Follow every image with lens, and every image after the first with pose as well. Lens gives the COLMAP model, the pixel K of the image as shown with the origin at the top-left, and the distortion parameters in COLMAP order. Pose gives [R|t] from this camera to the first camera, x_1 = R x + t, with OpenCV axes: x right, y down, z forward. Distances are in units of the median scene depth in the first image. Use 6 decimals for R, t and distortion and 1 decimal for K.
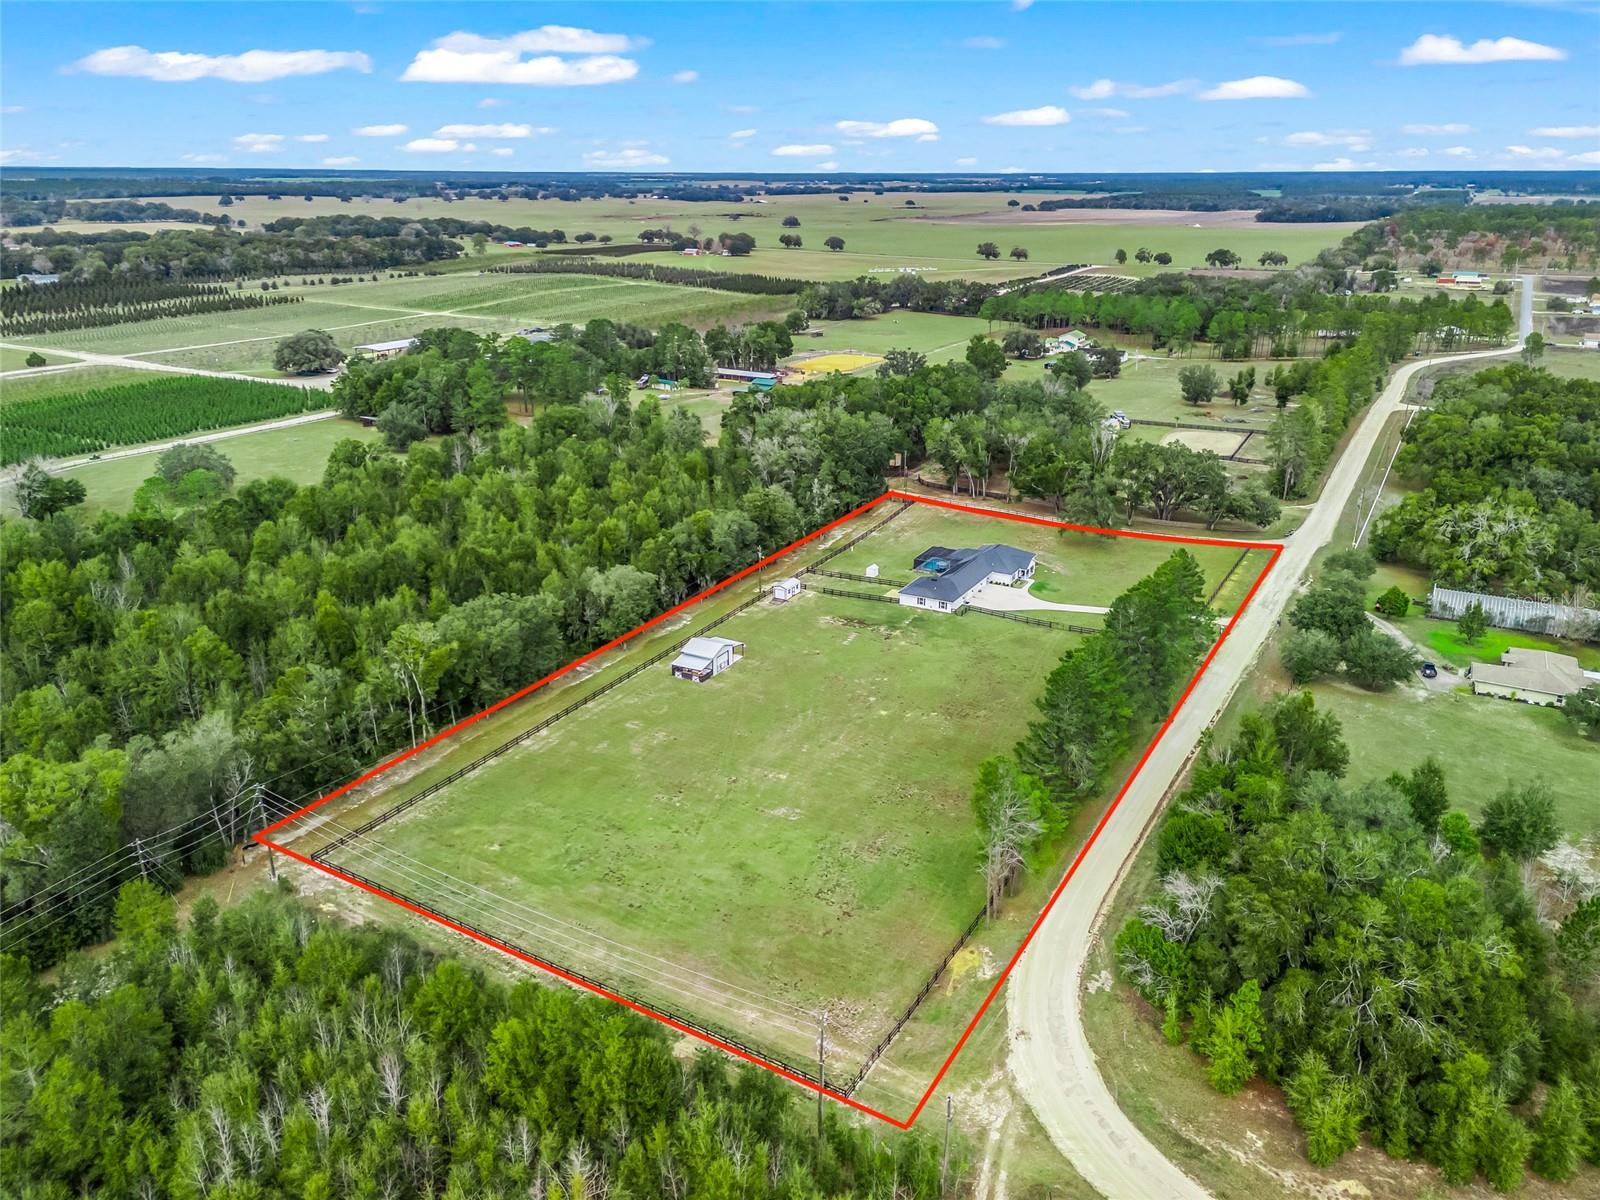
lens RADIAL K [[1135.2, 0, 796.2], [0, 1135.2, 595.9], [0, 0, 1]] dist [0.025393, 0.001083]
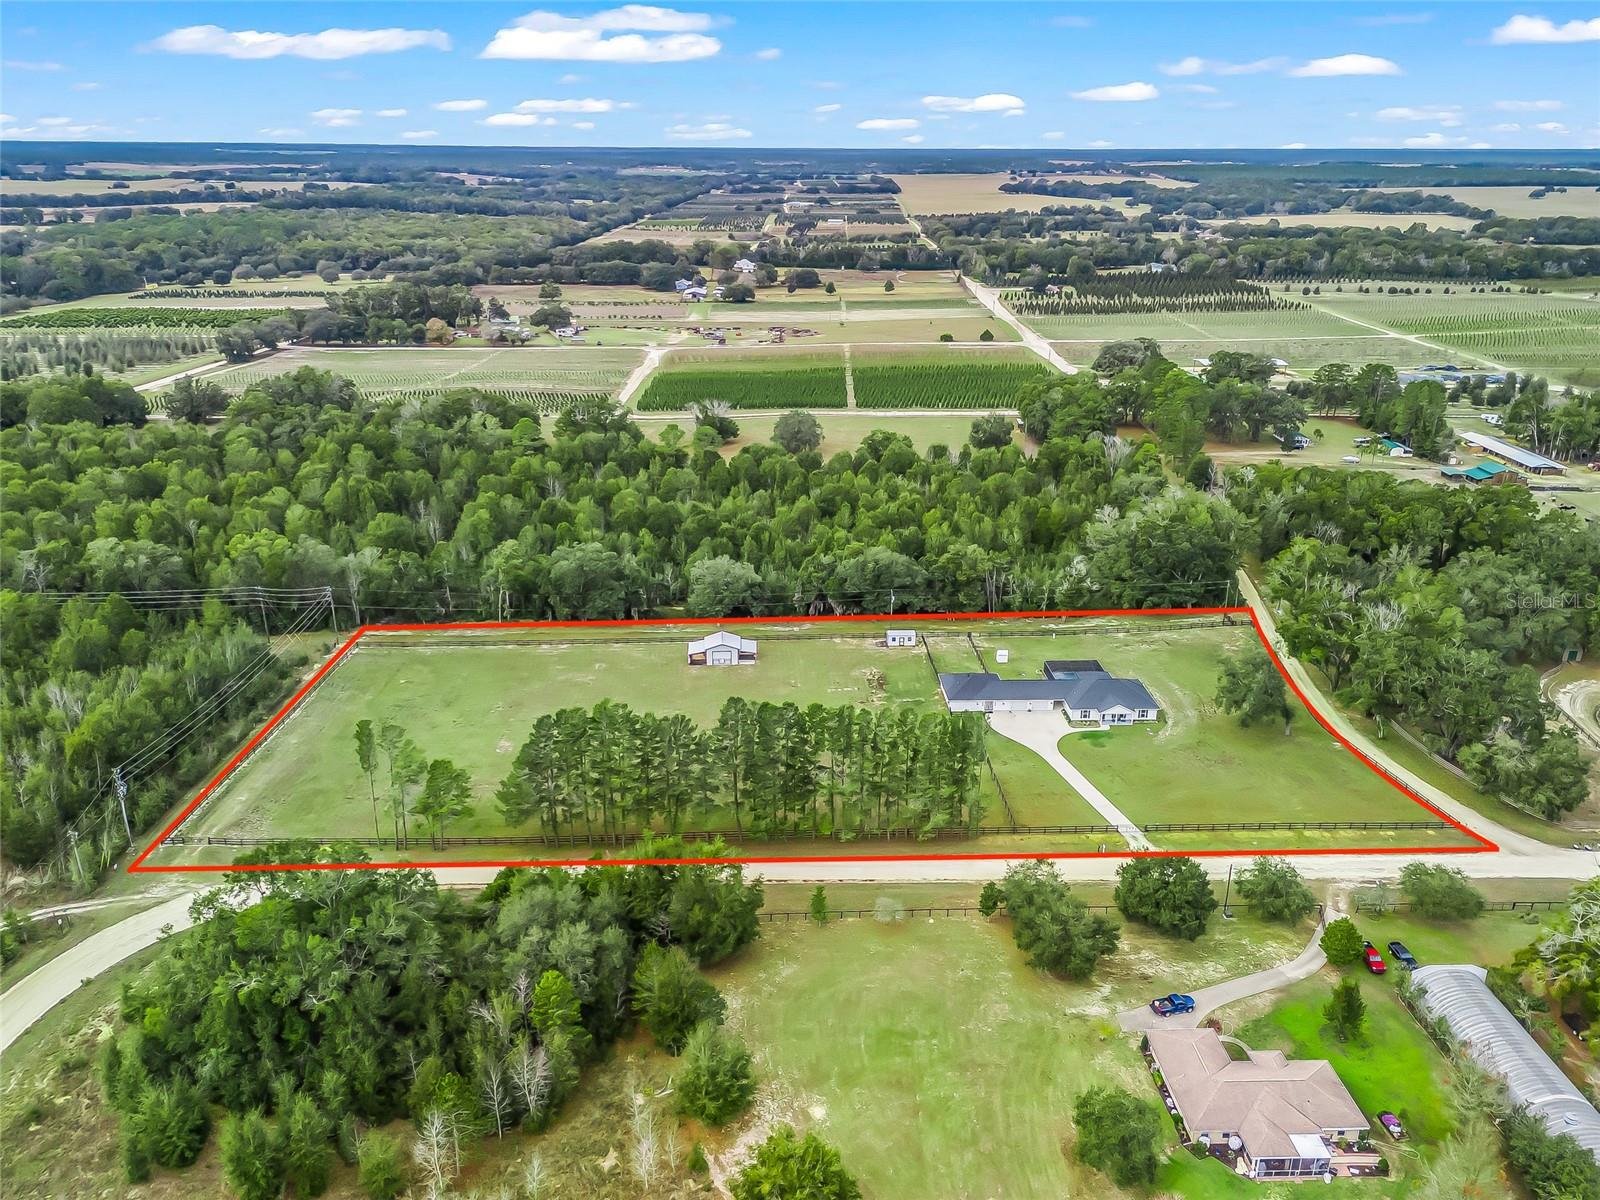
lens RADIAL K [[1135.2, 0, 796.4], [0, 1135.2, 604.9], [0, 0, 1]] dist [0.025393, 0.001083]
pose [[0.551471, 0.309782, -0.774542, 0.629329], [-0.298184, 0.940350, 0.163793, -0.150799], [0.779080, 0.140629, 0.610948, 0.247910]]
